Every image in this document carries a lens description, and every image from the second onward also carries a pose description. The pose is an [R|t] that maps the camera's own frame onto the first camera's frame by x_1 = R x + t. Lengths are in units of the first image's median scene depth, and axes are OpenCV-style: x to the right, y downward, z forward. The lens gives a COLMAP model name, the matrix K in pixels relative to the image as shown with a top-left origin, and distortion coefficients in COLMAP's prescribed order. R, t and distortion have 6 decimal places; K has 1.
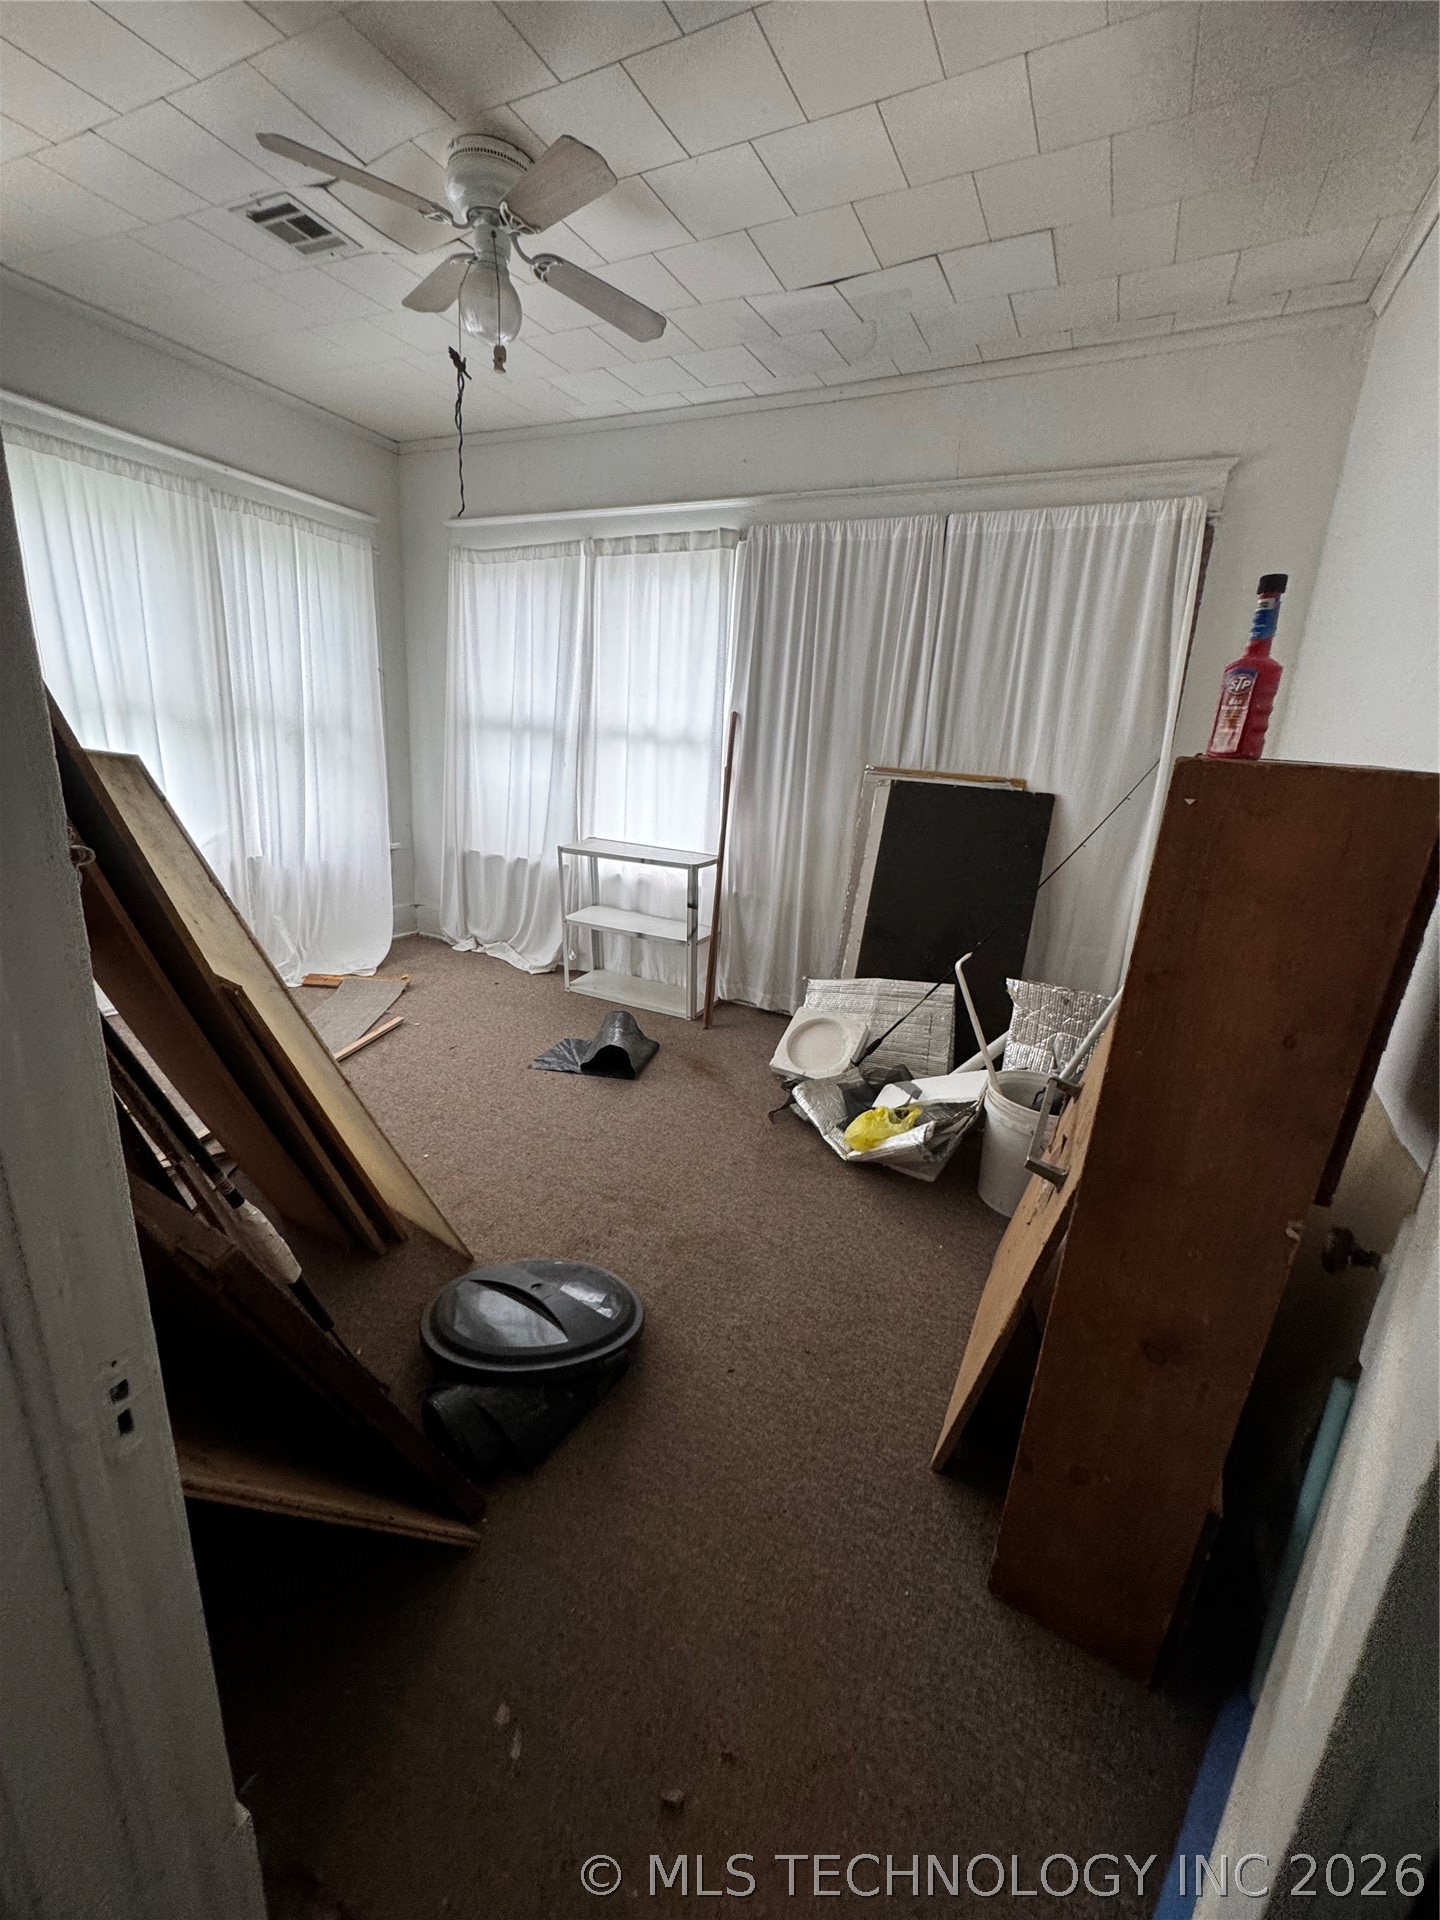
lens RADIAL K [[764.5, 0, 722.6], [0, 764.5, 974.1], [0, 0, 1]] dist [0.000501, 0.000013]
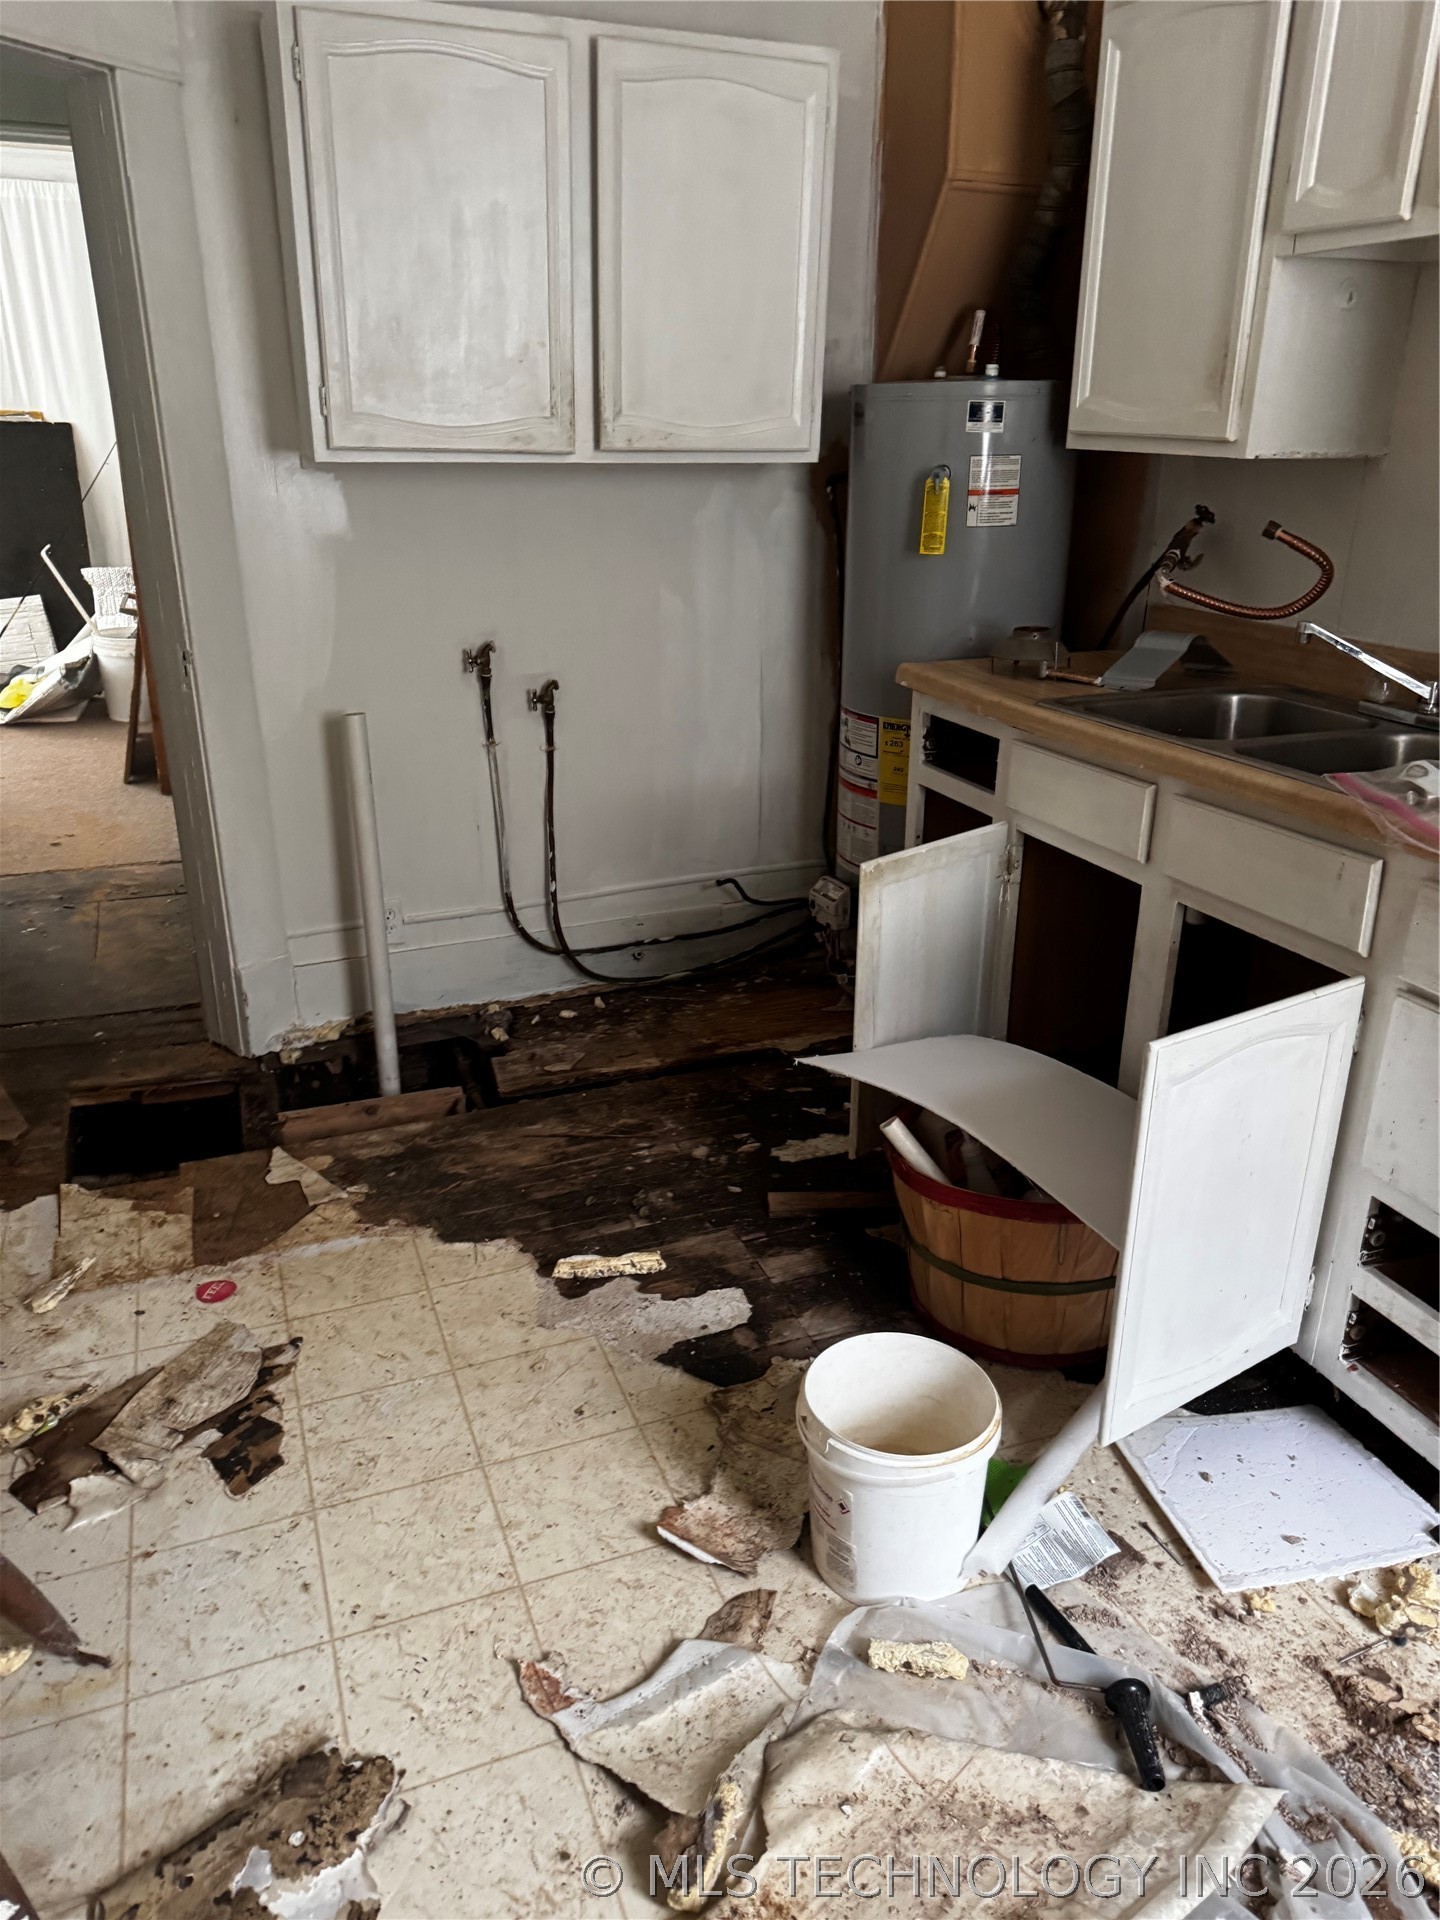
lens RADIAL K [[1348.1, 0, 724.0], [0, 1348.1, 953.9], [0, 0, 1]] dist [0.004509, 0.001283]
pose [[0.673751, -0.322271, 0.664982, -0.661145], [0.214887, 0.946448, 0.240958, 0.316383], [-0.707024, -0.019450, 0.706922, -1.488450]]
